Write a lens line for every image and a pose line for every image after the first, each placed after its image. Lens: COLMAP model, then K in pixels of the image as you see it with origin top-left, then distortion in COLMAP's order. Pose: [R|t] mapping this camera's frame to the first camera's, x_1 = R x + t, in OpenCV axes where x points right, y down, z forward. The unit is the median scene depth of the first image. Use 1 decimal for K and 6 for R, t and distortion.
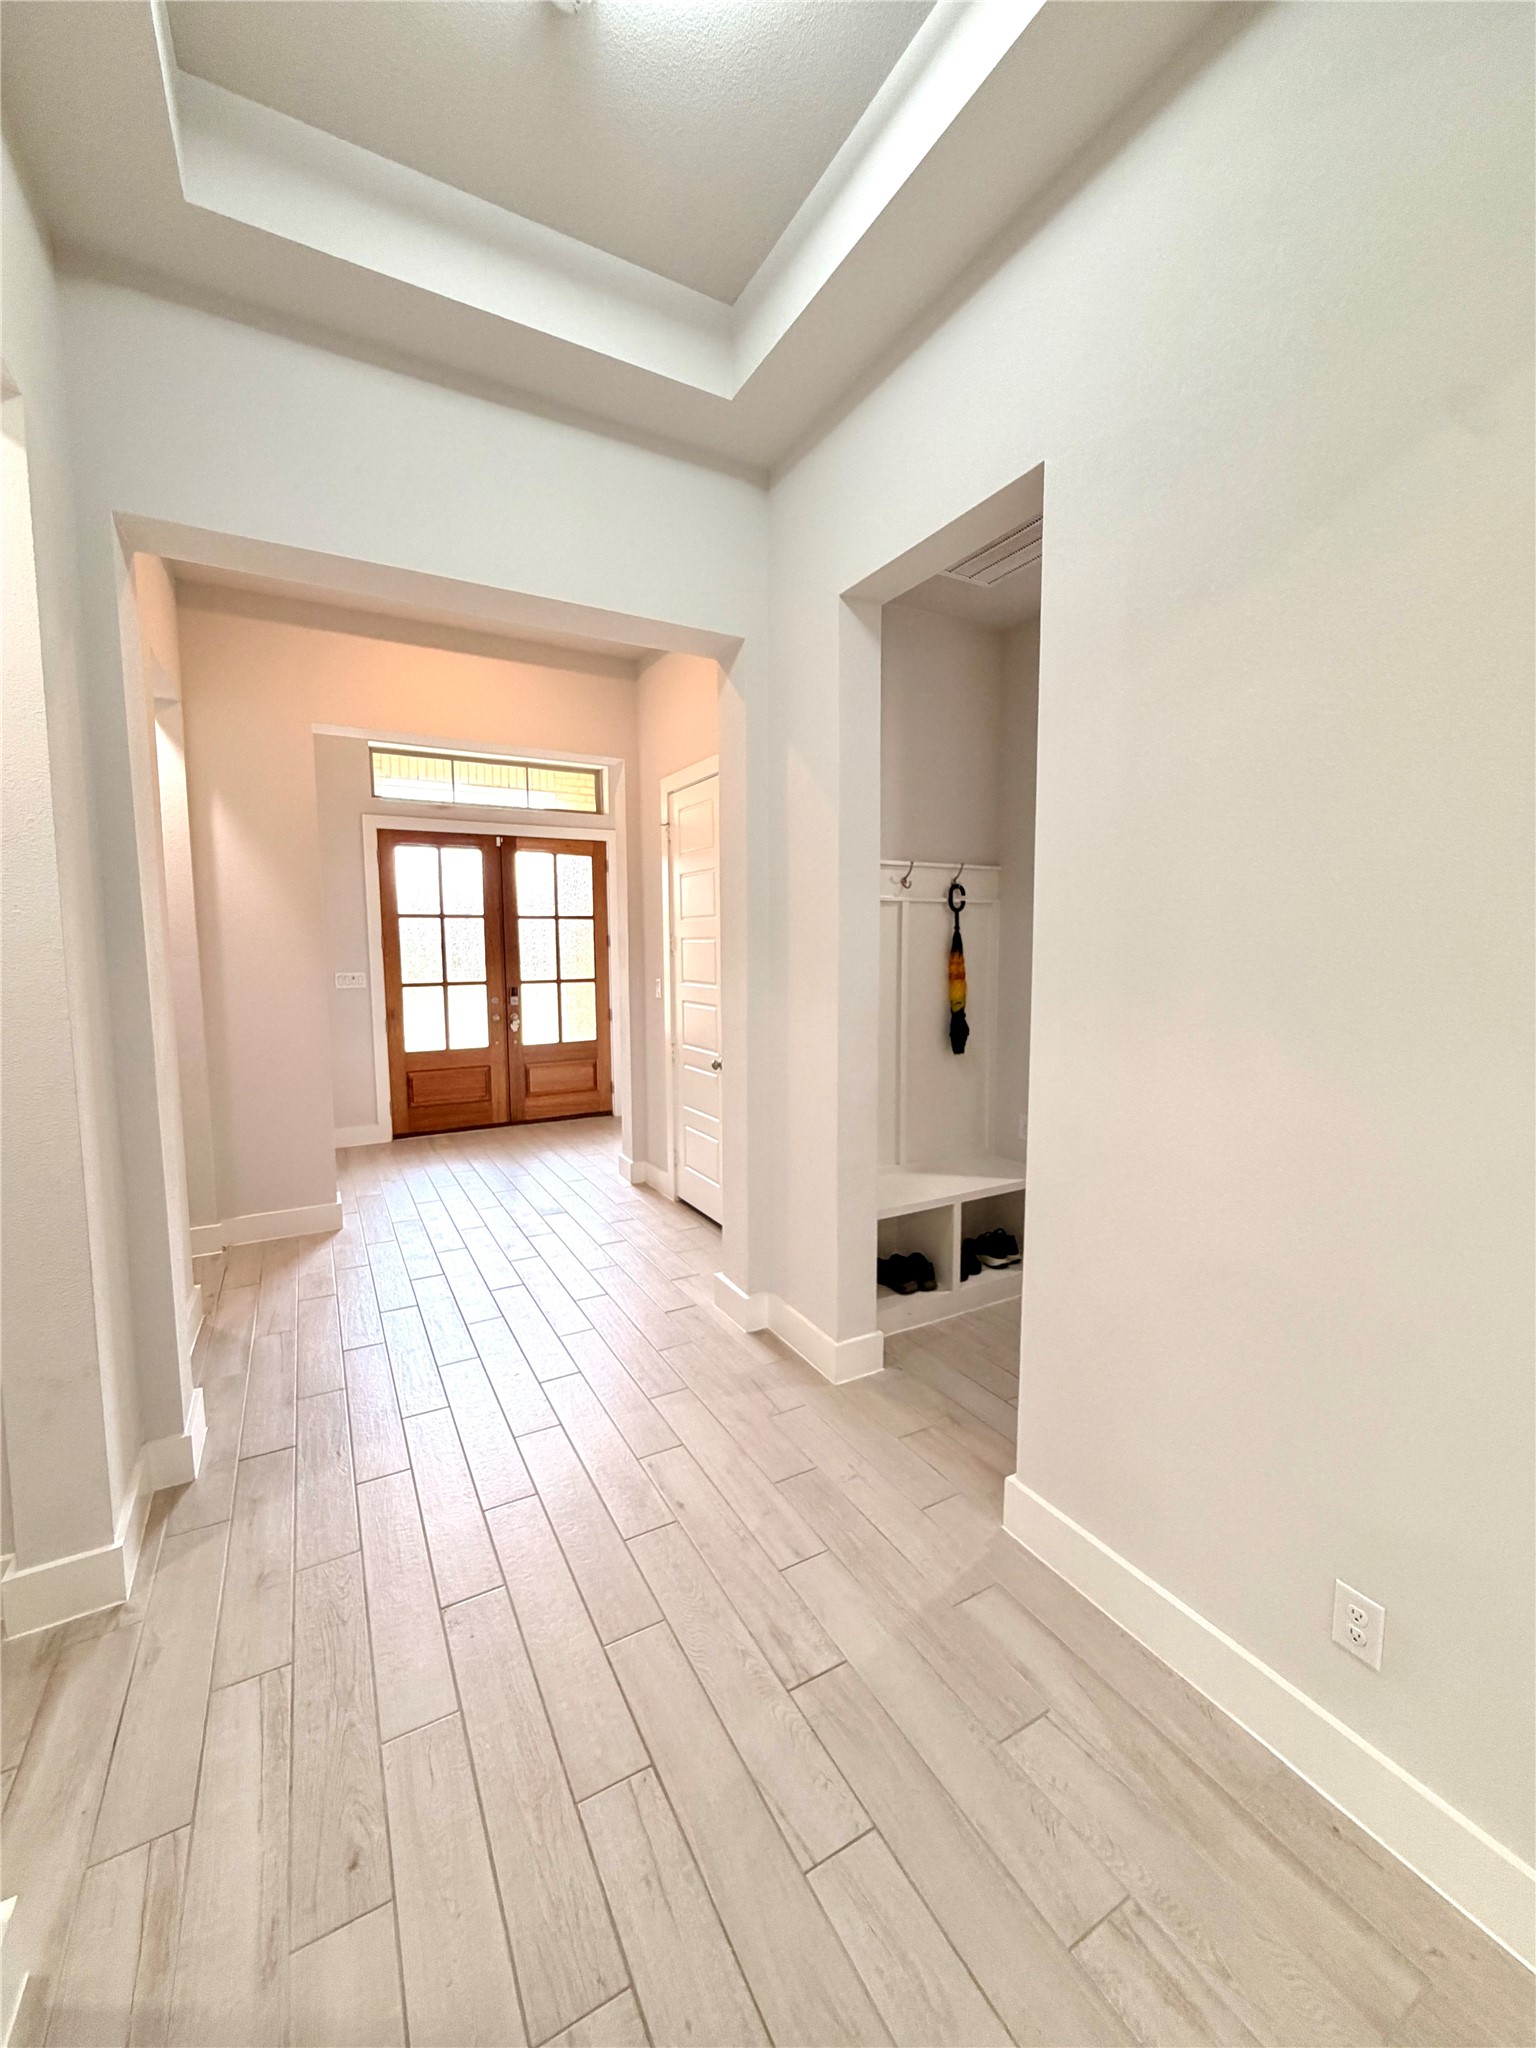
lens RADIAL K [[815.7, 0, 768.0], [0, 815.7, 1024.0], [0, 0, 1]] dist [-0.000223, 0.000131]
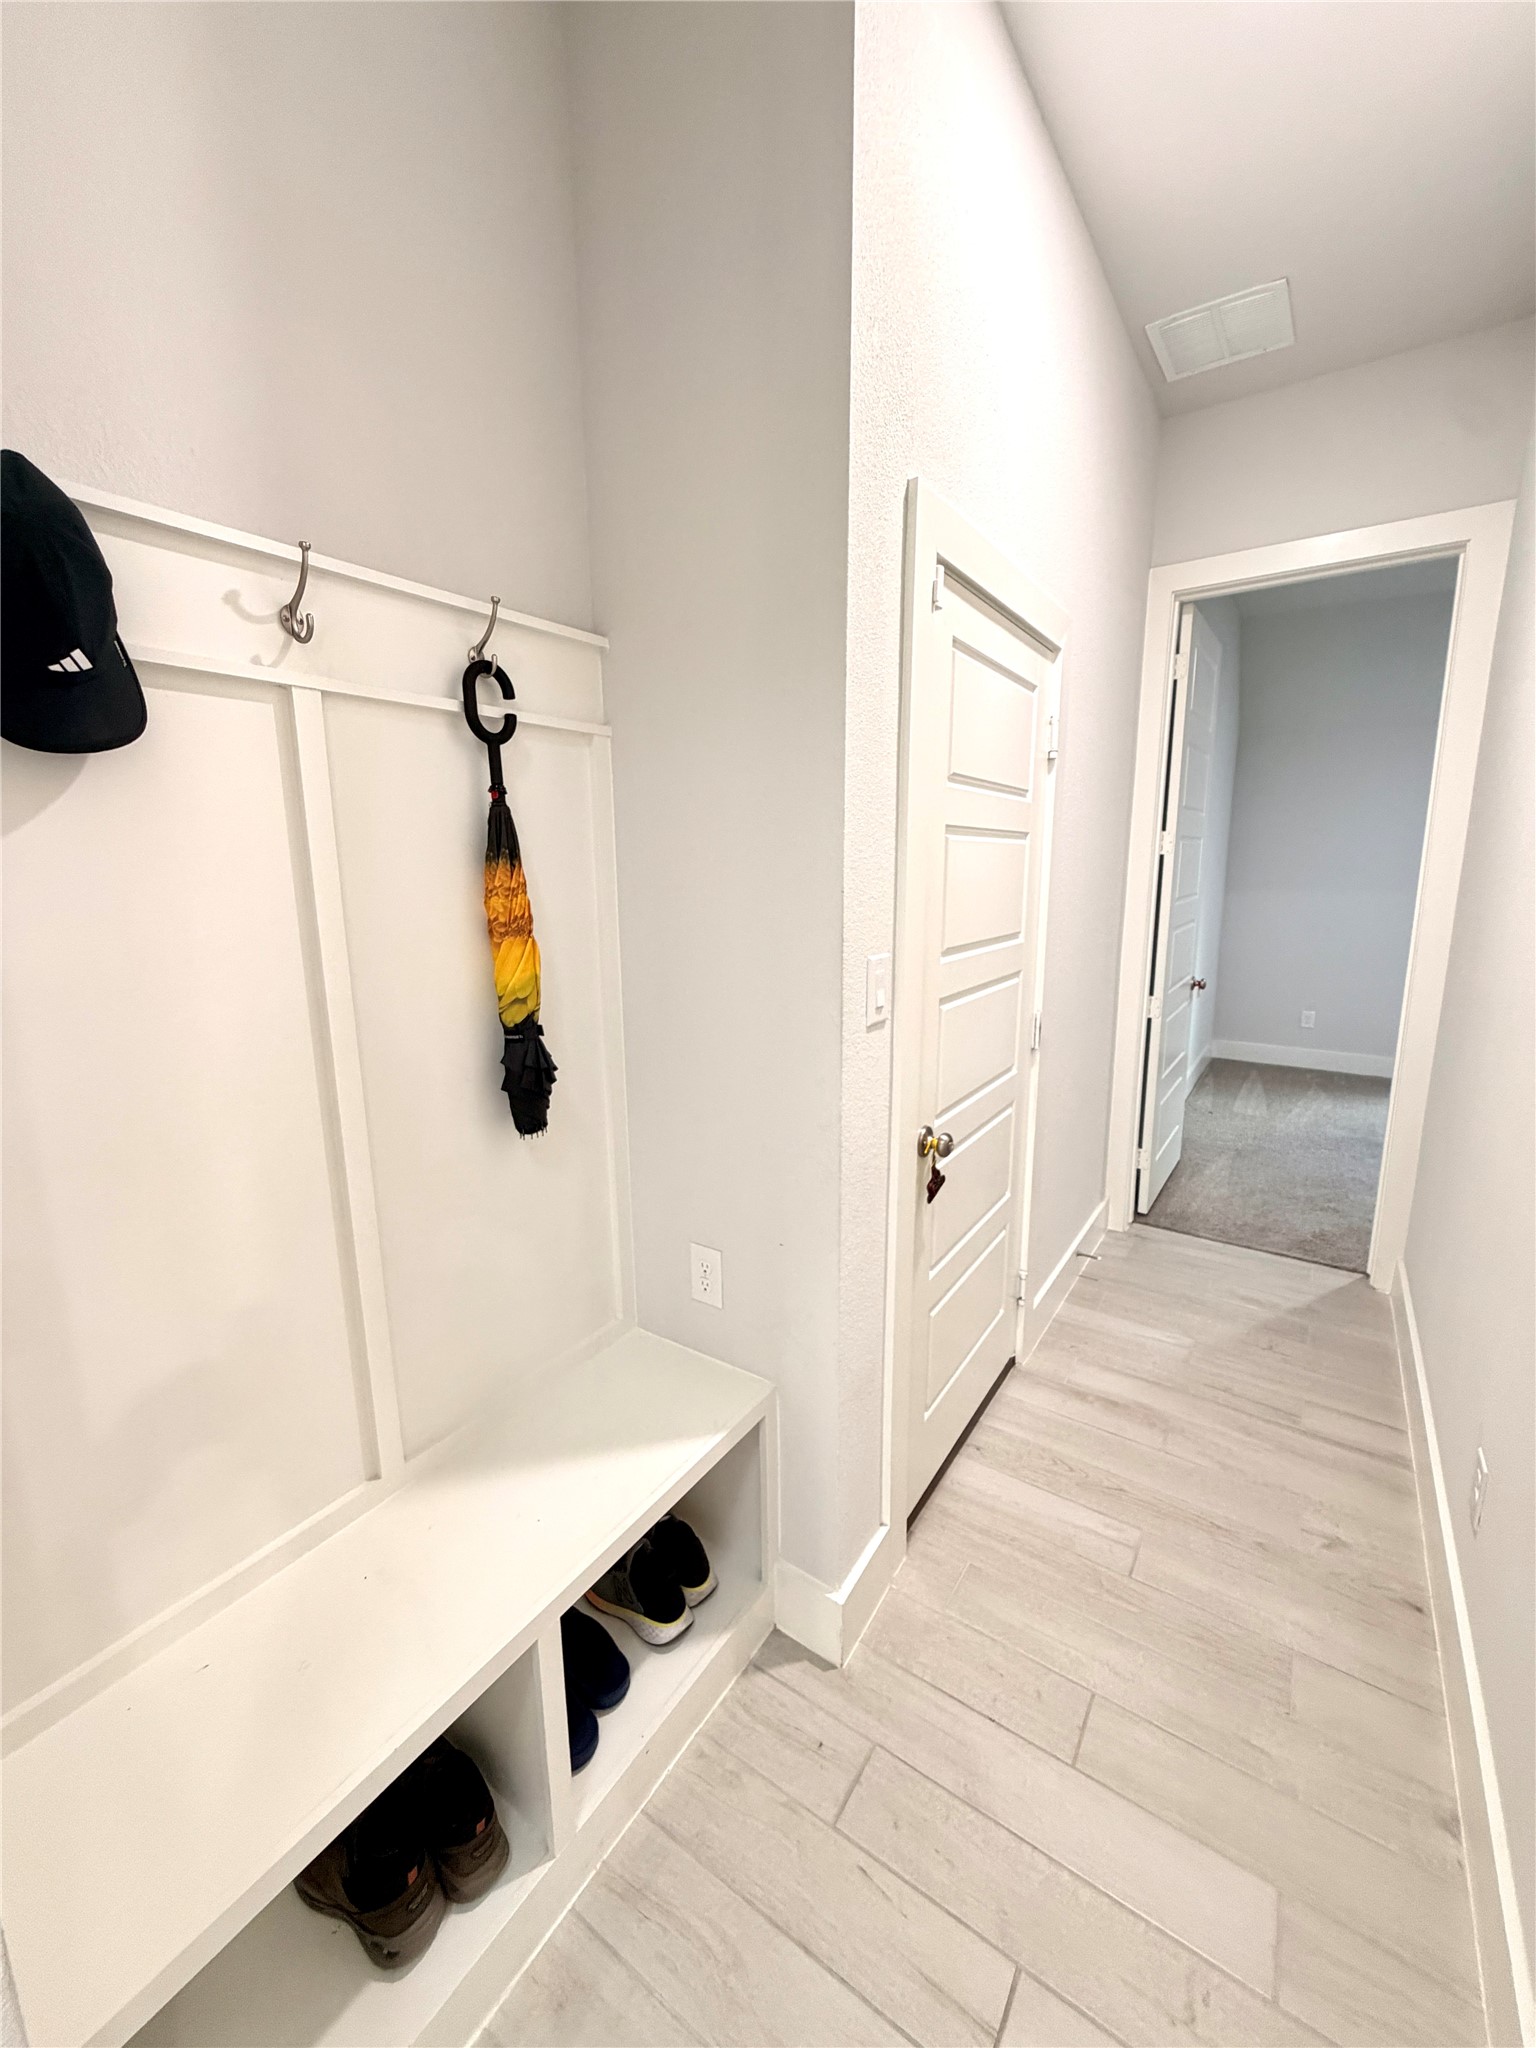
lens RADIAL K [[815.7, 0, 768.0], [0, 815.7, 1024.0], [0, 0, 1]] dist [-0.000223, 0.000131]
pose [[0.895878, -0.092047, 0.434660, 0.217729], [0.048883, 0.992786, 0.109486, -0.062828], [-0.441602, -0.076839, 0.893915, 0.781515]]
